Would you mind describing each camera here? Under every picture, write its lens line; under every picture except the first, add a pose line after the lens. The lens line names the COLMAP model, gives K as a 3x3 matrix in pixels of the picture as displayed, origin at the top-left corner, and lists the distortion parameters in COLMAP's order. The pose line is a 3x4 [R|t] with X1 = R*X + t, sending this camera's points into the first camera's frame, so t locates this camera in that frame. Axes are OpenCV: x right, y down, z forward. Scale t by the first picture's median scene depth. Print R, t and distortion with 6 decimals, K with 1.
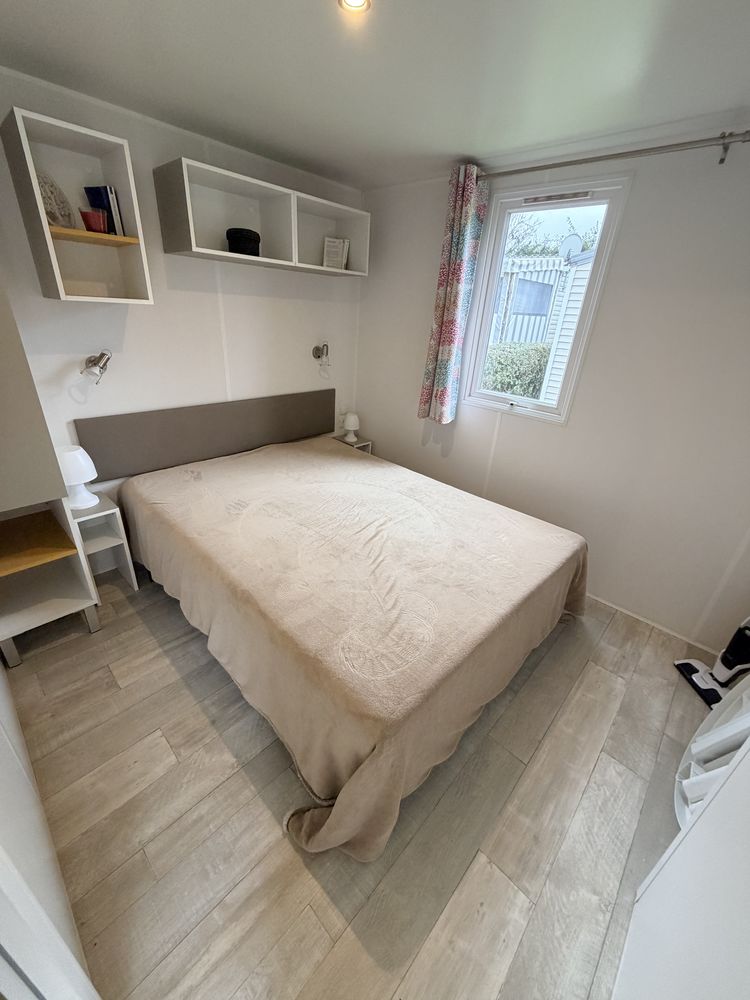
lens RADIAL K [[396.8, 0, 374.0], [0, 396.8, 494.6], [0, 0, 1]] dist [0.000775, -0.000044]
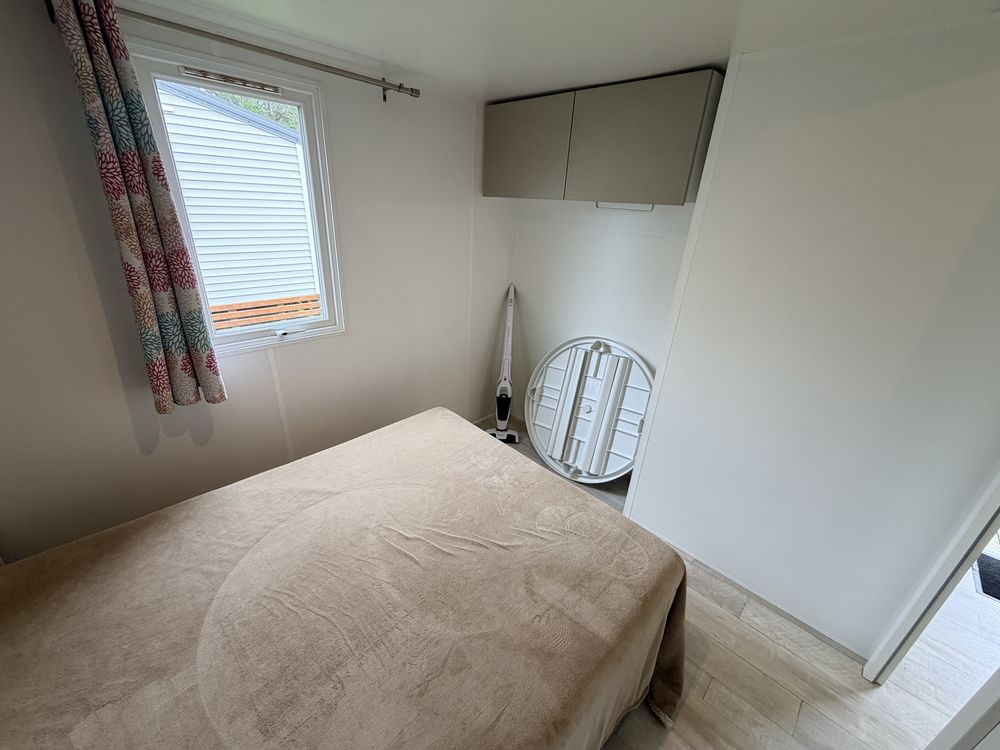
lens RADIAL K [[396.8, 0, 496.3], [0, 396.8, 375.5], [0, 0, 1]] dist [0.000775, -0.000044]
pose [[0.027152, -0.455648, 0.889746, -0.410903], [0.381579, 0.827400, 0.412076, -0.332151], [-0.923938, 0.328320, 0.196331, 0.473599]]
